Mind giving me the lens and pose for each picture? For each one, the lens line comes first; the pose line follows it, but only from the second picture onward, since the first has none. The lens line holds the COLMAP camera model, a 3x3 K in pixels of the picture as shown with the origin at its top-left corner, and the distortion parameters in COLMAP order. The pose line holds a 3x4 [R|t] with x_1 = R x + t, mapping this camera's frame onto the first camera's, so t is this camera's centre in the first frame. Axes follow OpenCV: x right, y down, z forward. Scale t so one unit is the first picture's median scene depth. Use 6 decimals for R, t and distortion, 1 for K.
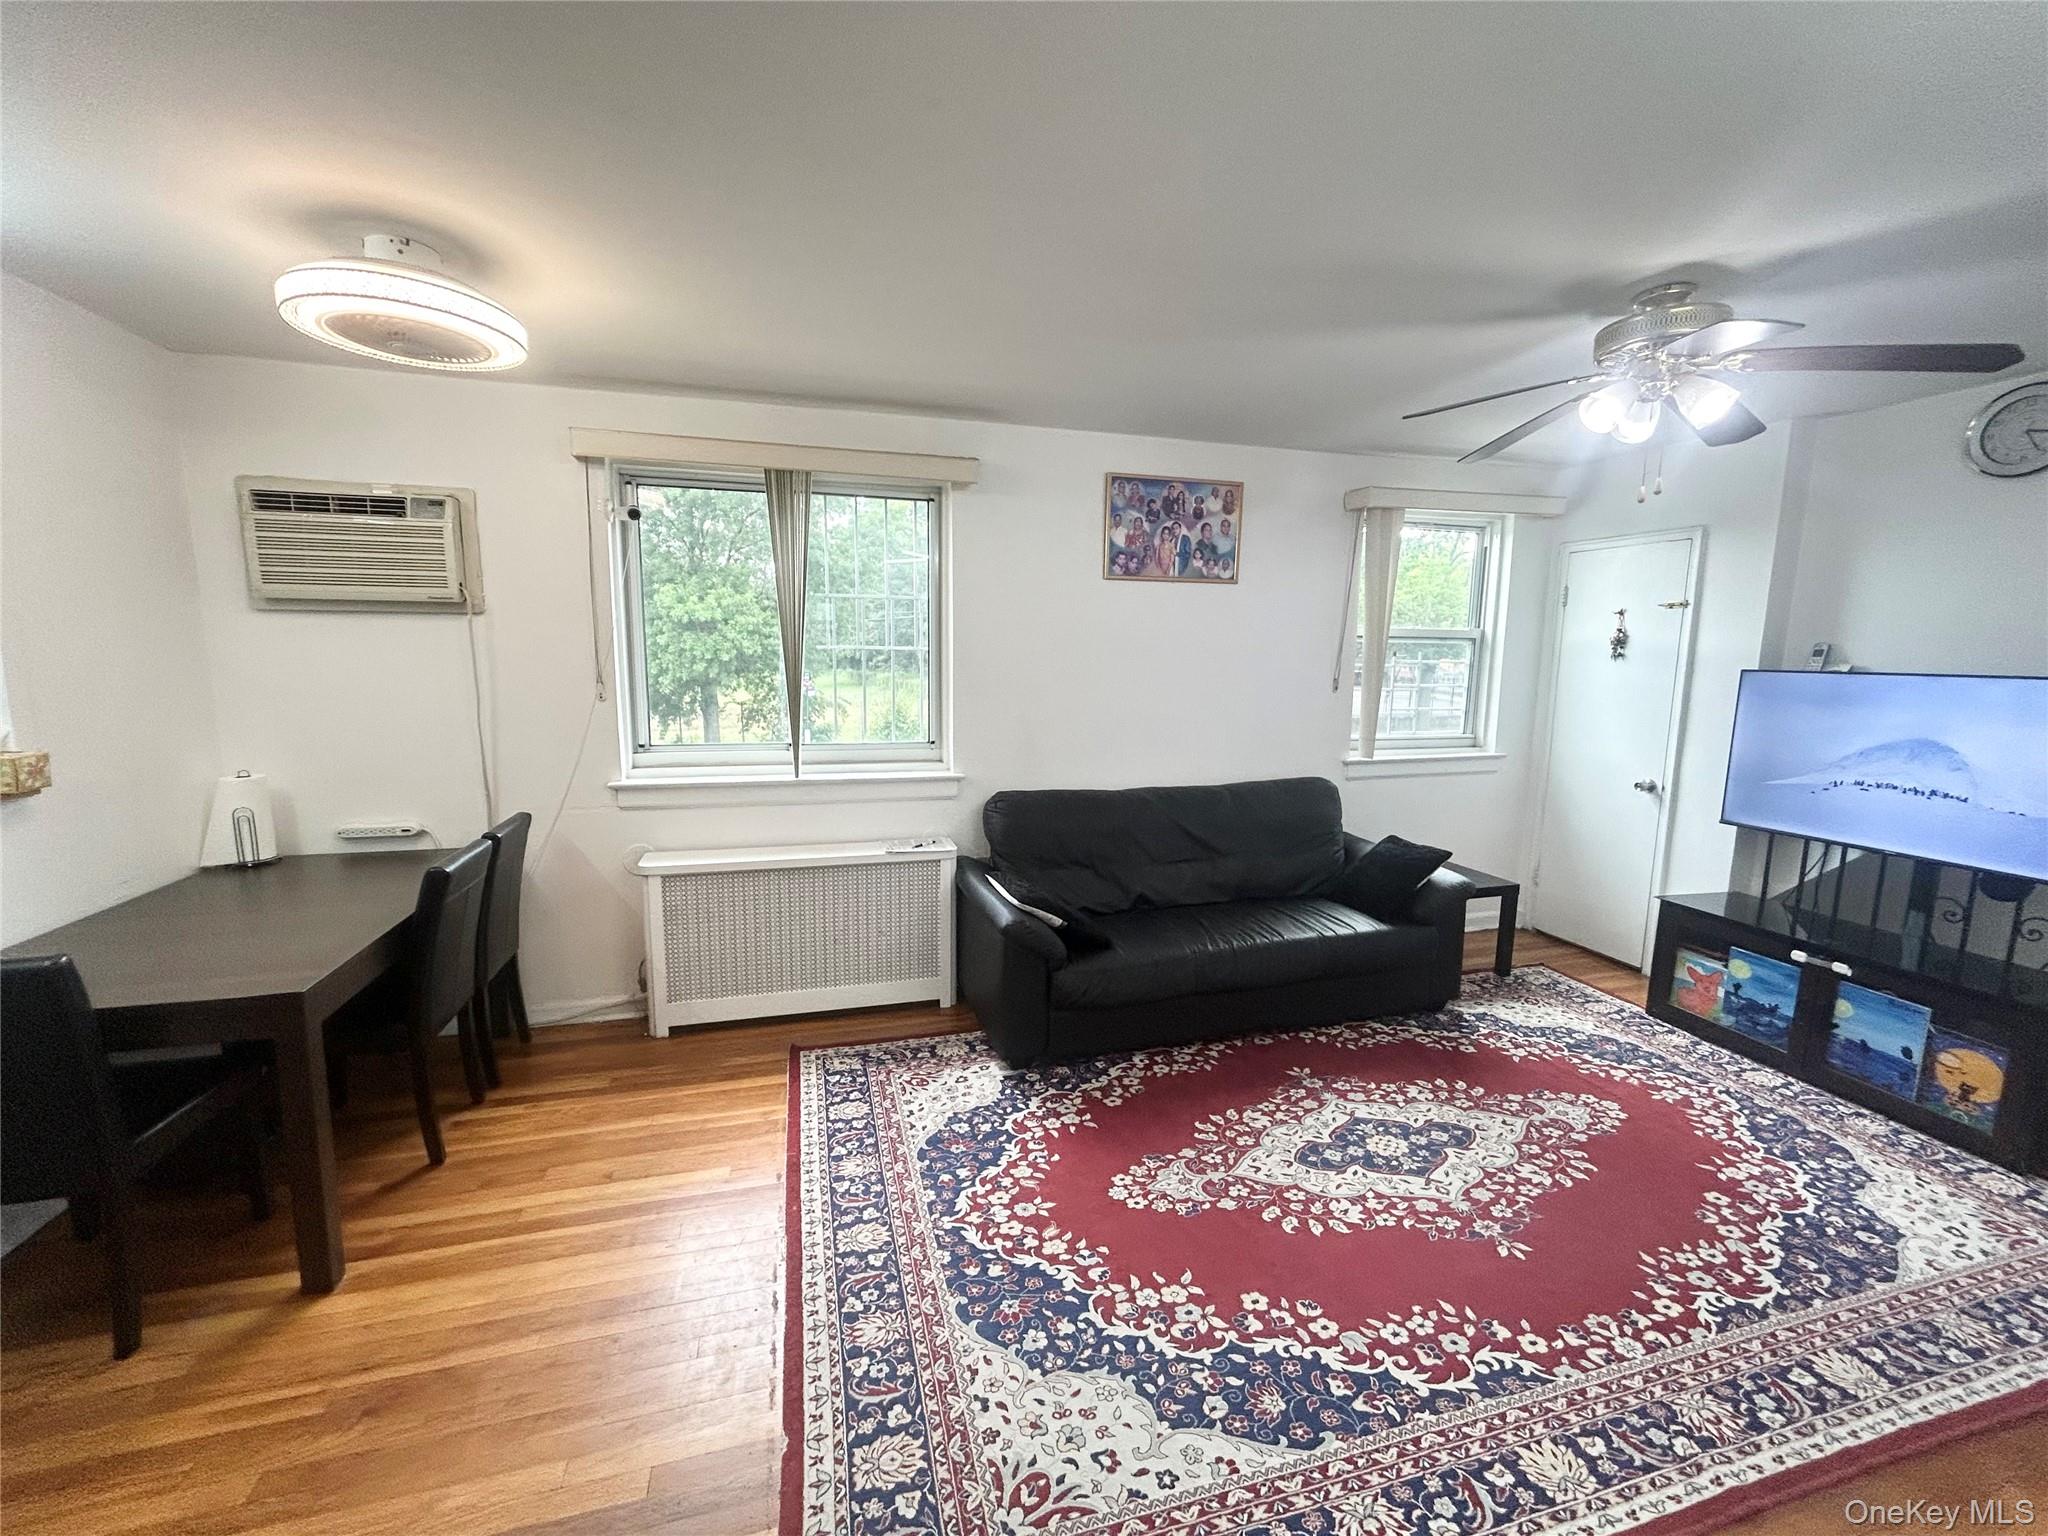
lens RADIAL K [[824.8, 0, 1021.6], [0, 824.8, 772.3], [0, 0, 1]] dist [0.002106, -0.000682]
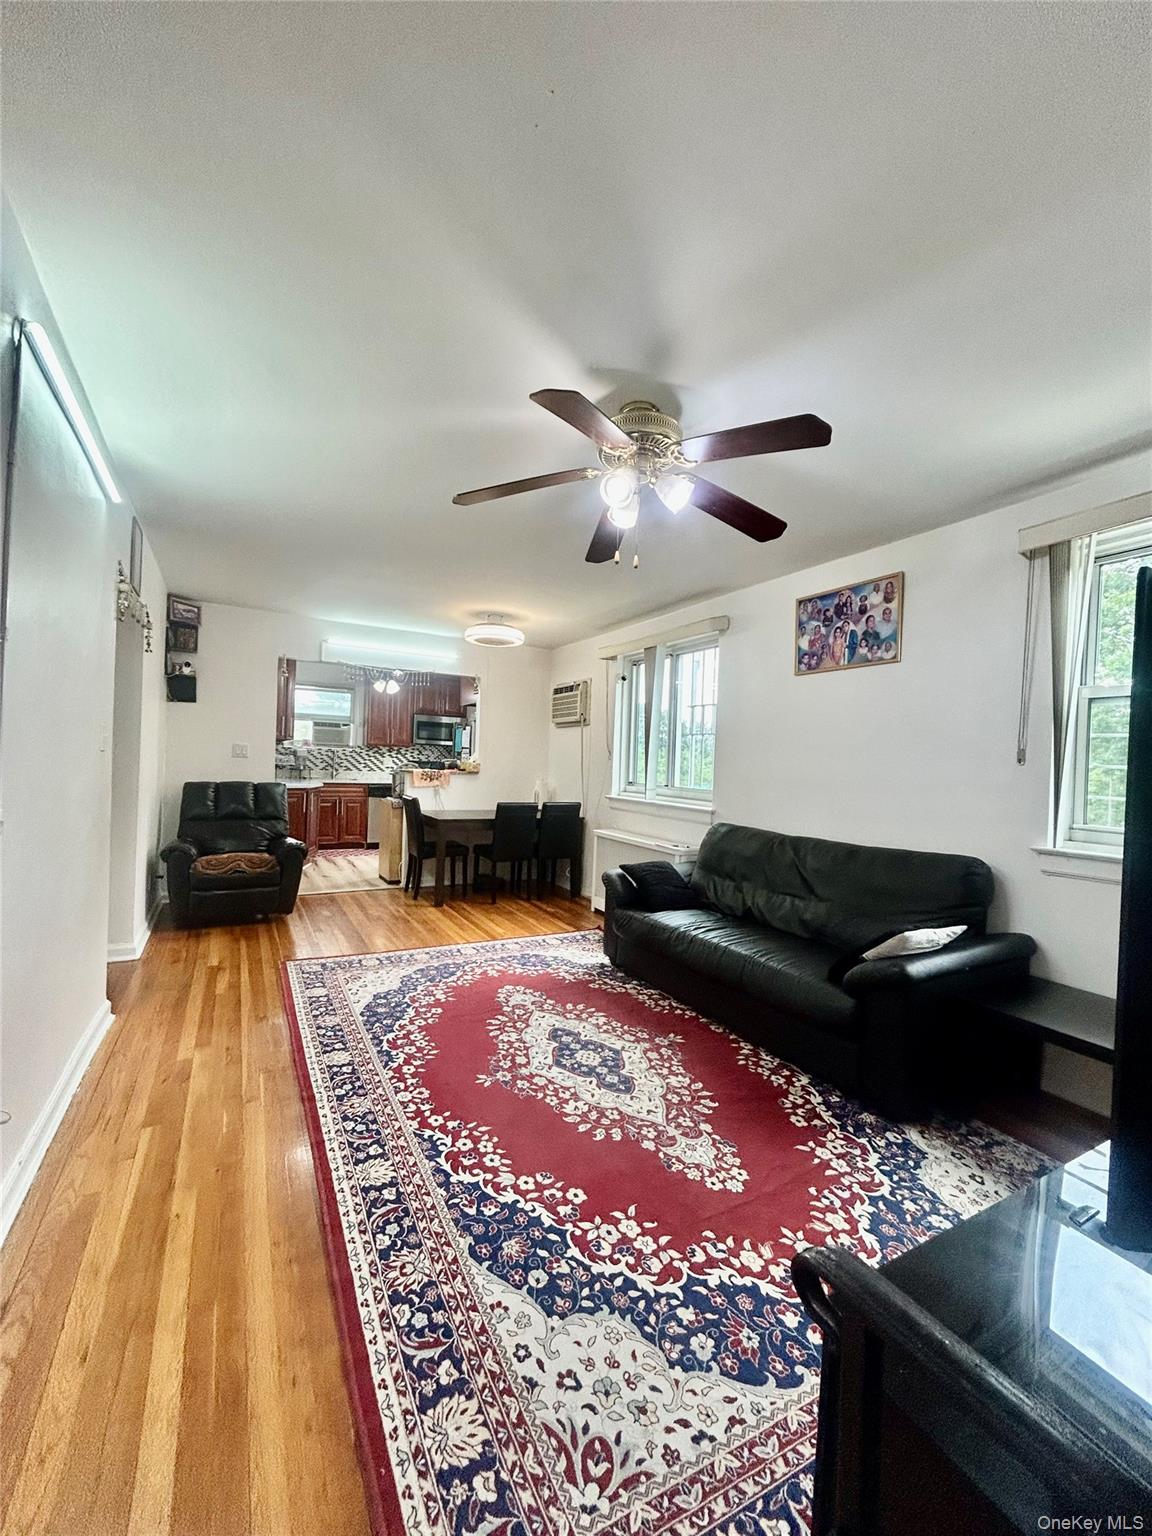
lens RADIAL K [[620.8, 0, 576.0], [0, 620.8, 768.0], [0, 0, 1]] dist [0.001854, -0.000547]
pose [[0.225057, 0.006776, -0.974322, 1.304768], [-0.178364, 0.983364, -0.034361, 0.015320], [0.957881, 0.181517, 0.222522, 0.598876]]
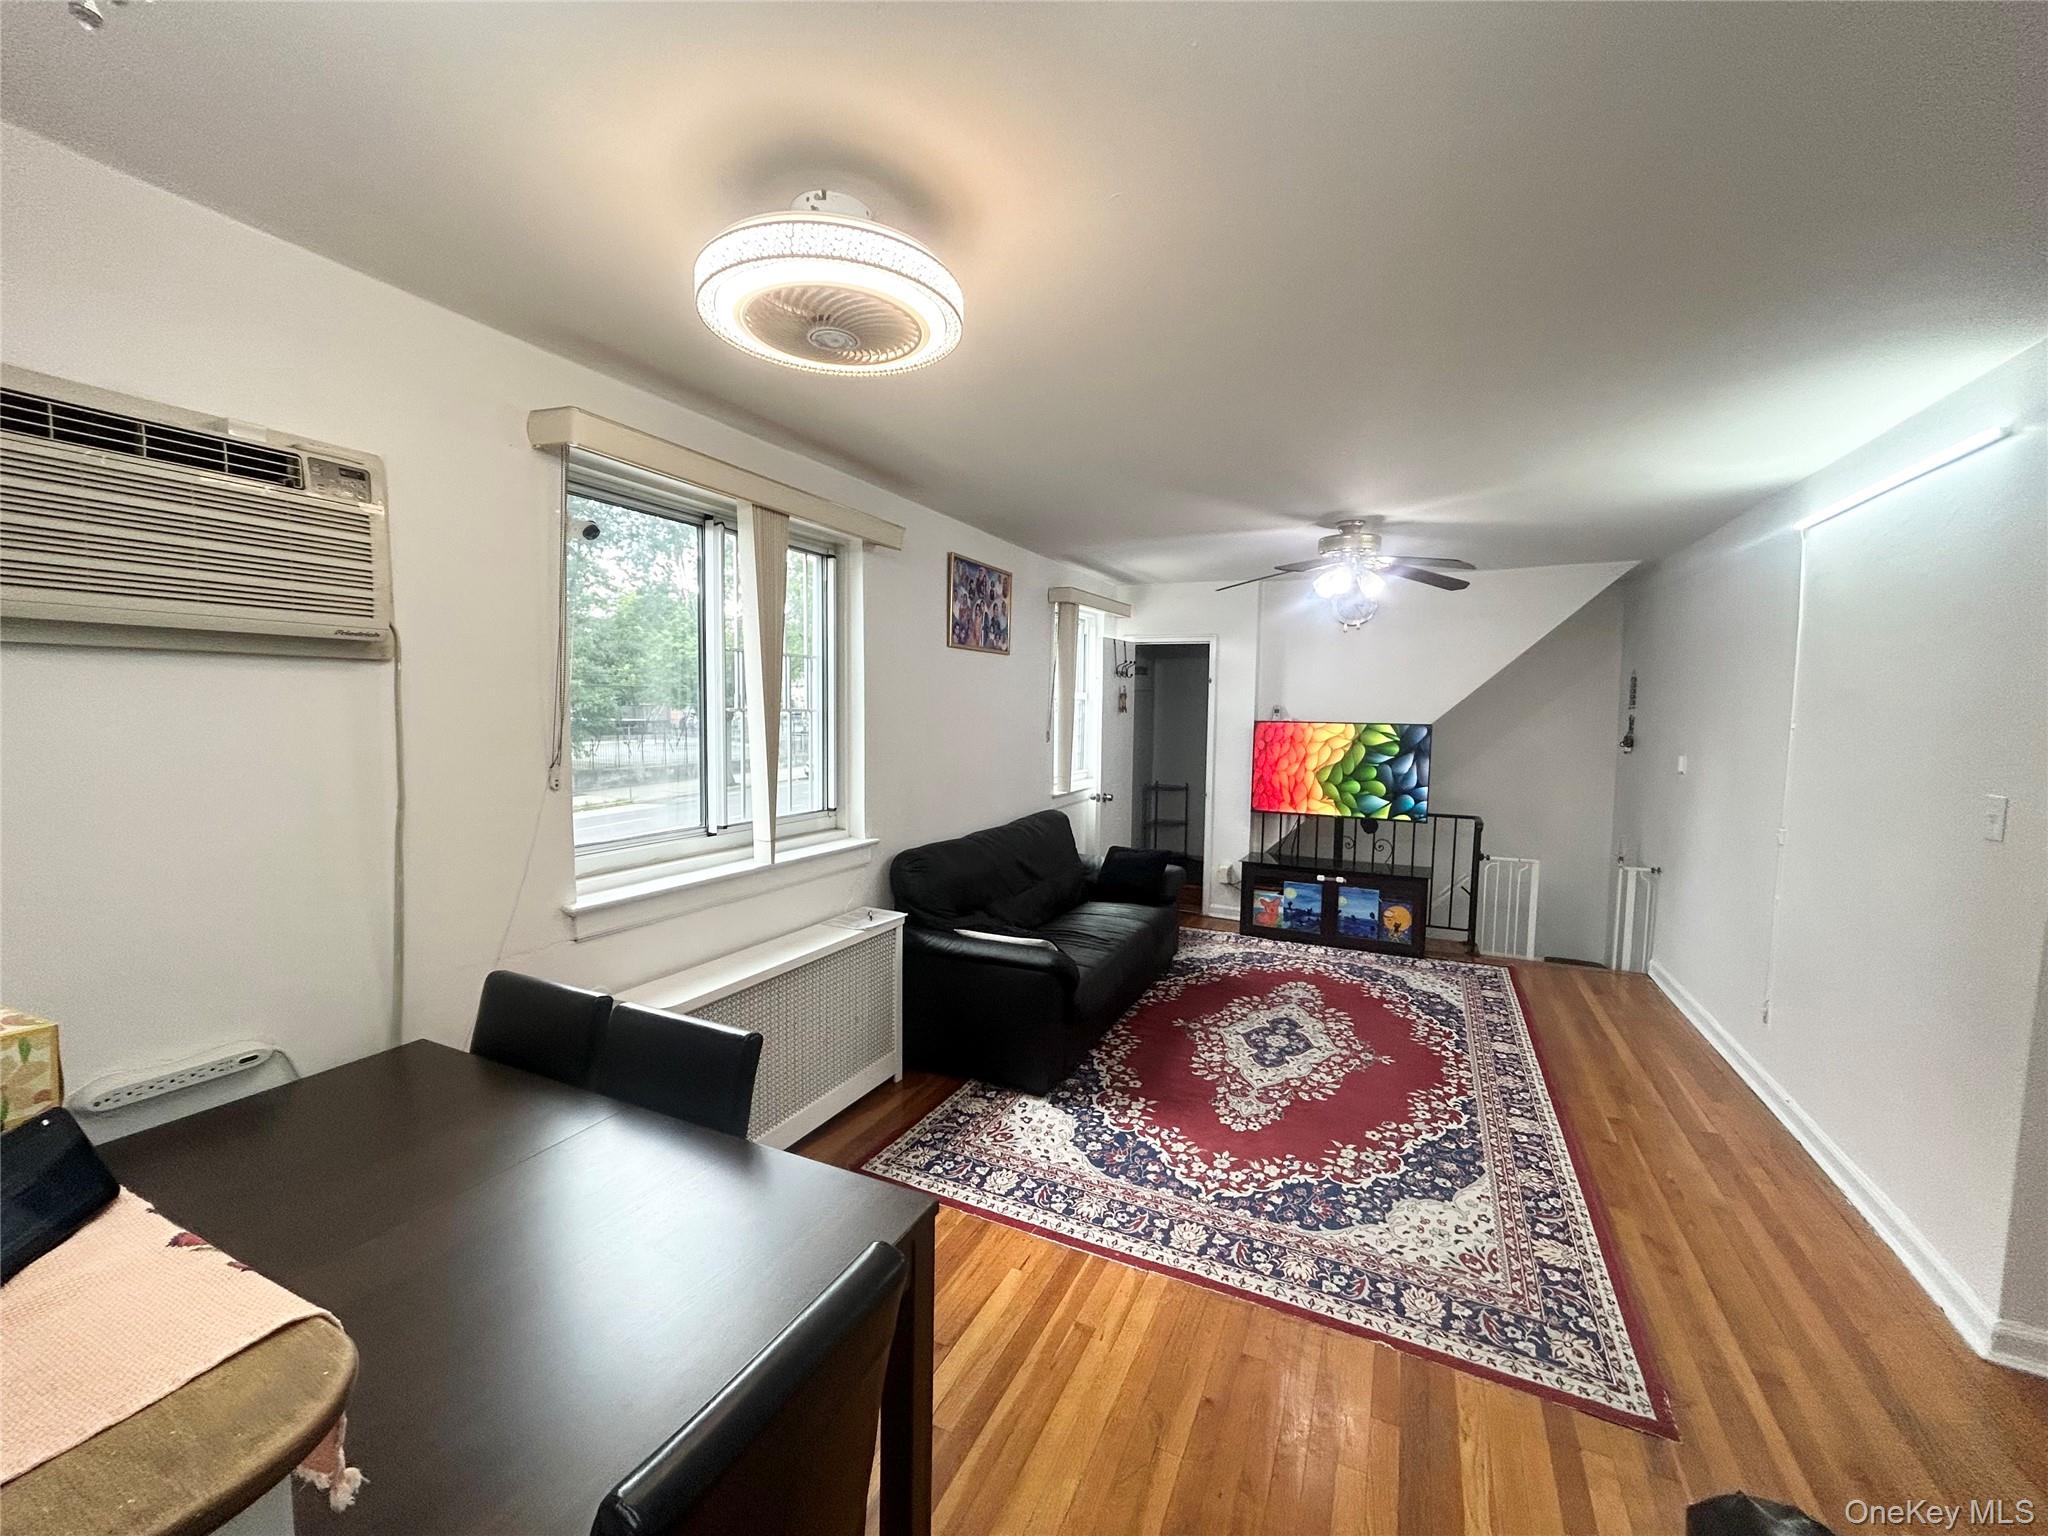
lens RADIAL K [[827.8, 0, 1022.4], [0, 827.8, 772.5], [0, 0, 1]] dist [0.001854, -0.000547]
pose [[0.657415, -0.061282, 0.751033, -0.872292], [0.104426, 0.994480, -0.010262, -0.060039], [-0.746258, 0.085174, 0.660185, 0.278647]]
